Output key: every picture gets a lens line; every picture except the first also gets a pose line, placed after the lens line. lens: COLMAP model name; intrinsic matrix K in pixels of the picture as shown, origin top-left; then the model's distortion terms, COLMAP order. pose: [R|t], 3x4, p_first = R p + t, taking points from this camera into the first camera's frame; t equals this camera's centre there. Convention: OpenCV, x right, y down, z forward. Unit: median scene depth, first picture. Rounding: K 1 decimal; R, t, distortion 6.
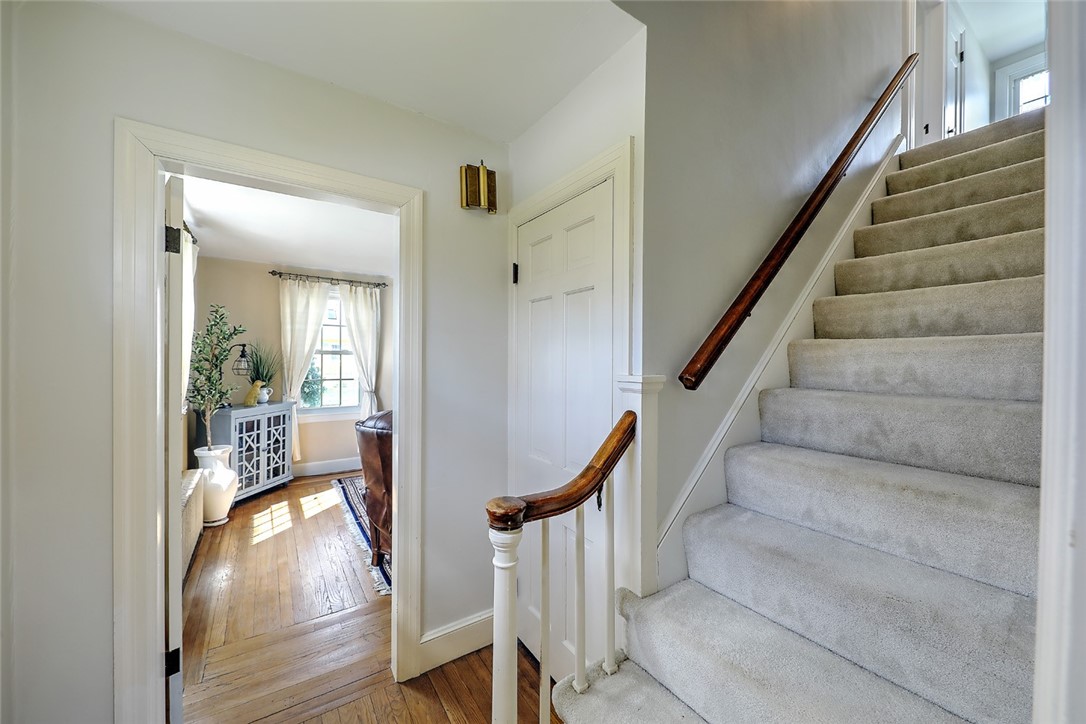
lens RADIAL K [[405.8, 0, 543.0], [0, 405.8, 362.0], [0, 0, 1]] dist [0.000664, -0.000007]
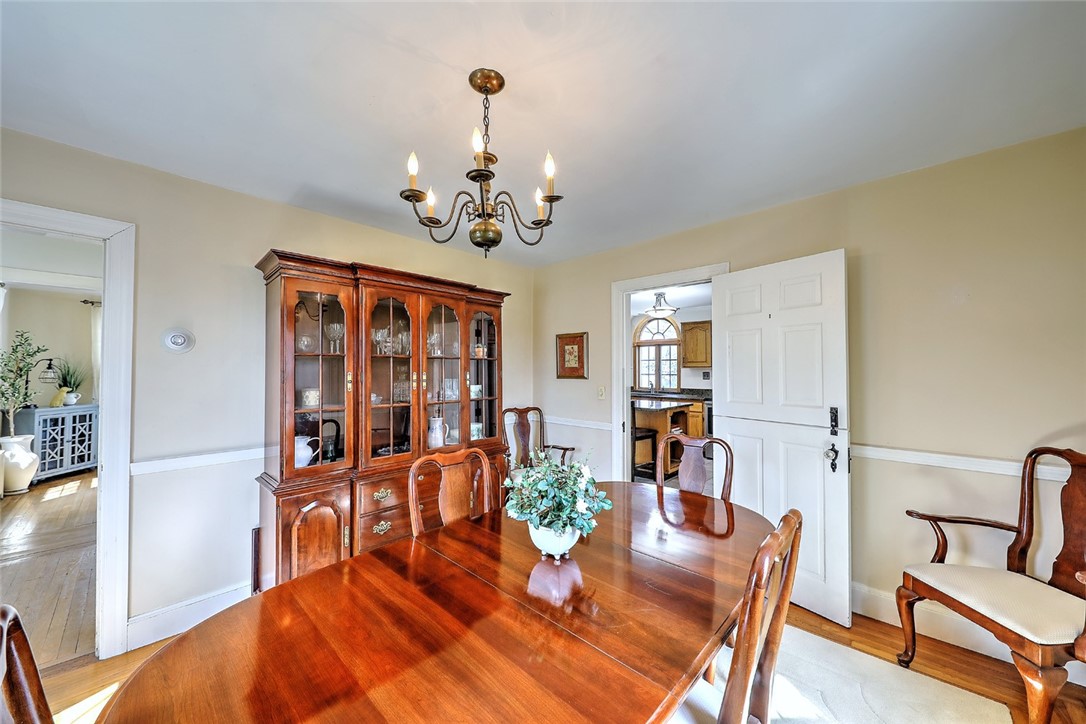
lens RADIAL K [[397.6, 0, 543.0], [0, 397.6, 362.0], [0, 0, 1]] dist [-0.000517, 0.000105]
pose [[0.978065, 0.002054, 0.208290, 0.528894], [0.003363, 0.999665, -0.025647, 0.003708], [-0.208273, 0.025785, 0.977731, -0.559072]]
